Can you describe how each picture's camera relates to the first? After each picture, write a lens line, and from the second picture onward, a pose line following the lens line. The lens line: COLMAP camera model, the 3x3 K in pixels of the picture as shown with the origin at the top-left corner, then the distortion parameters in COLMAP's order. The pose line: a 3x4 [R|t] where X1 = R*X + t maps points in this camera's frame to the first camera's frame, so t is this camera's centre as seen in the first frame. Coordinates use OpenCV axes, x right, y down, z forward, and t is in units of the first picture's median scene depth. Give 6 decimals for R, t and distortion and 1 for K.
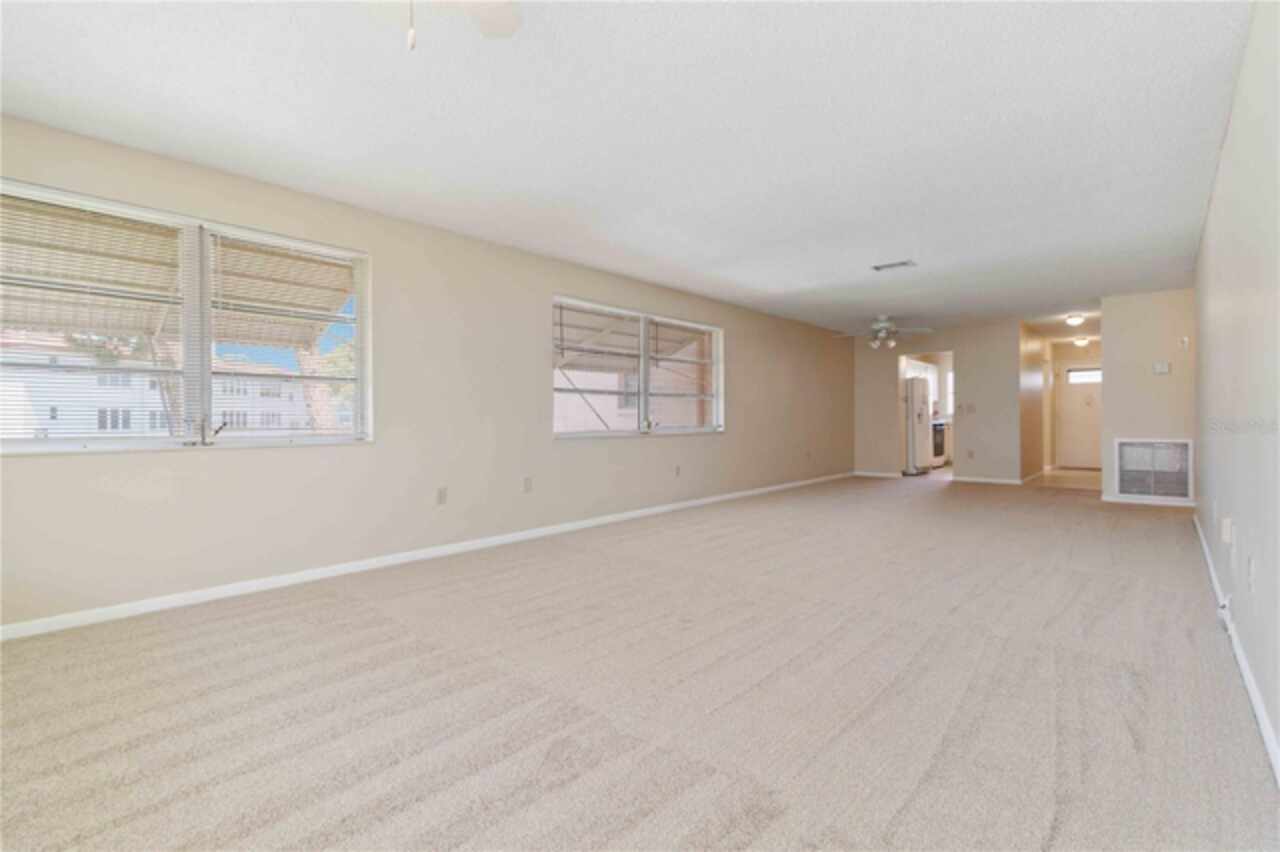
lens RADIAL K [[612.8, 0, 647.8], [0, 612.8, 421.2], [0, 0, 1]] dist [0.024349, 0.000944]
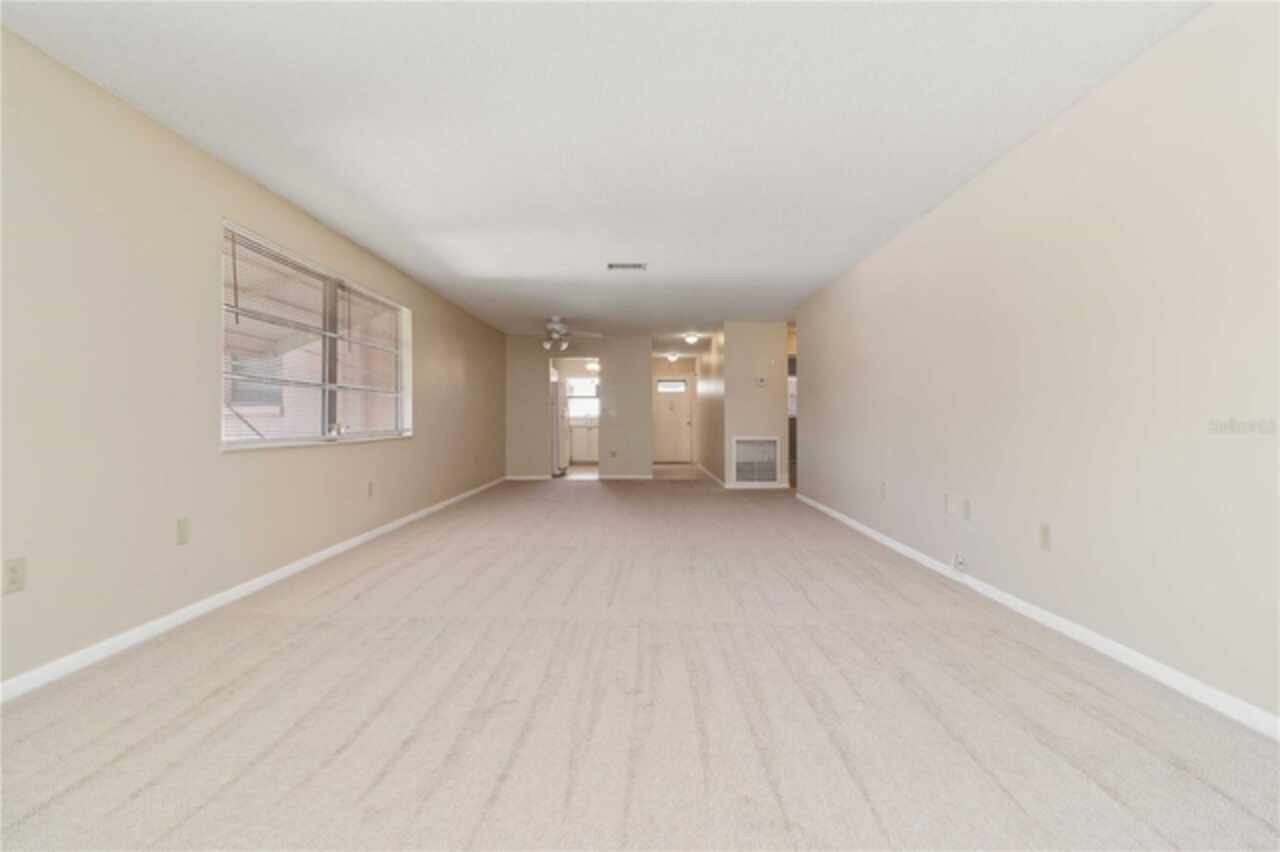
lens RADIAL K [[612.8, 0, 645.0], [0, 612.8, 421.8], [0, 0, 1]] dist [0.024349, 0.000944]
pose [[0.754013, -0.001284, 0.656858, -0.161003], [0.004316, 0.999986, -0.003000, 0.000765], [-0.656845, 0.005097, 0.754008, 0.167199]]
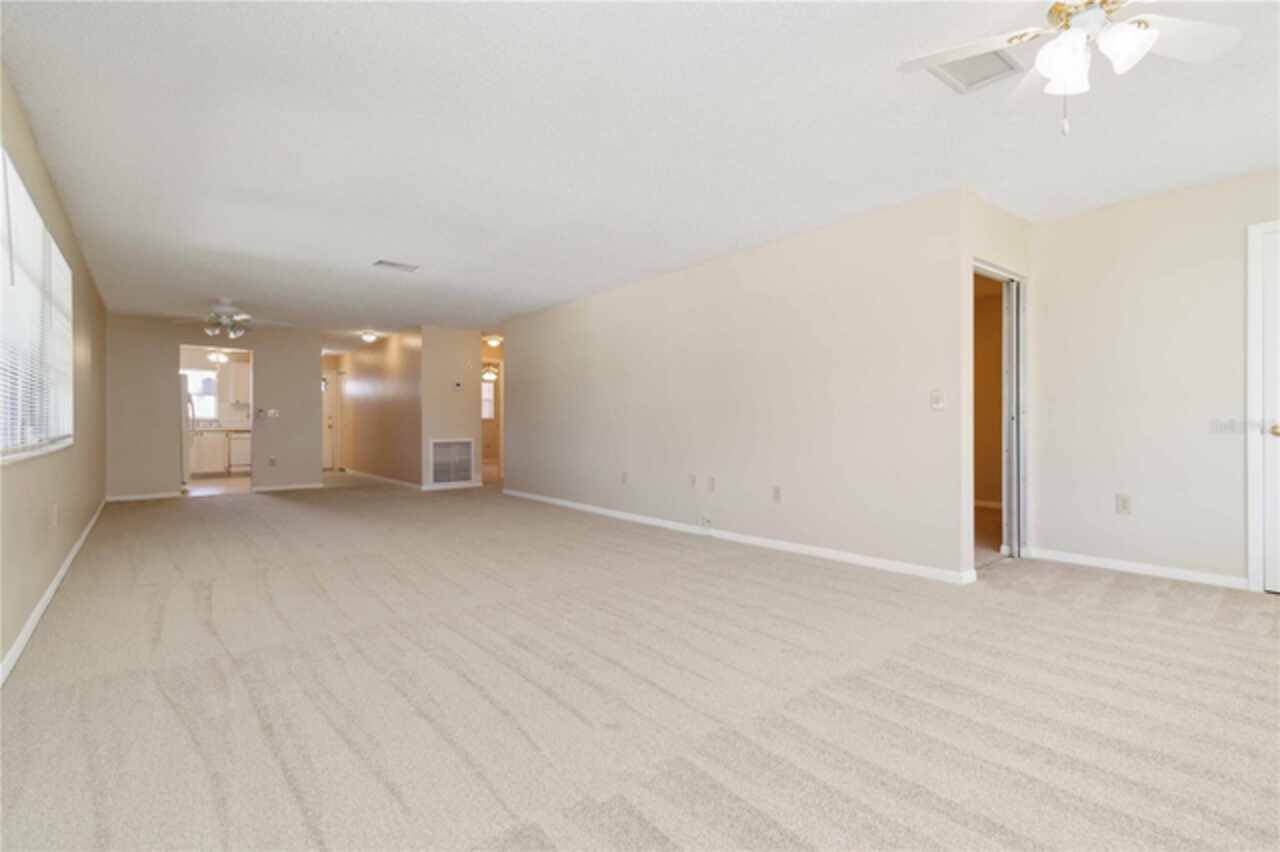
lens RADIAL K [[612.8, 0, 643.1], [0, 612.8, 425.2], [0, 0, 1]] dist [0.024349, 0.000944]
pose [[0.163702, -0.002357, 0.986507, -0.351055], [0.005590, 0.999983, 0.001462, -0.000111], [-0.986494, 0.005275, 0.163713, 0.322257]]
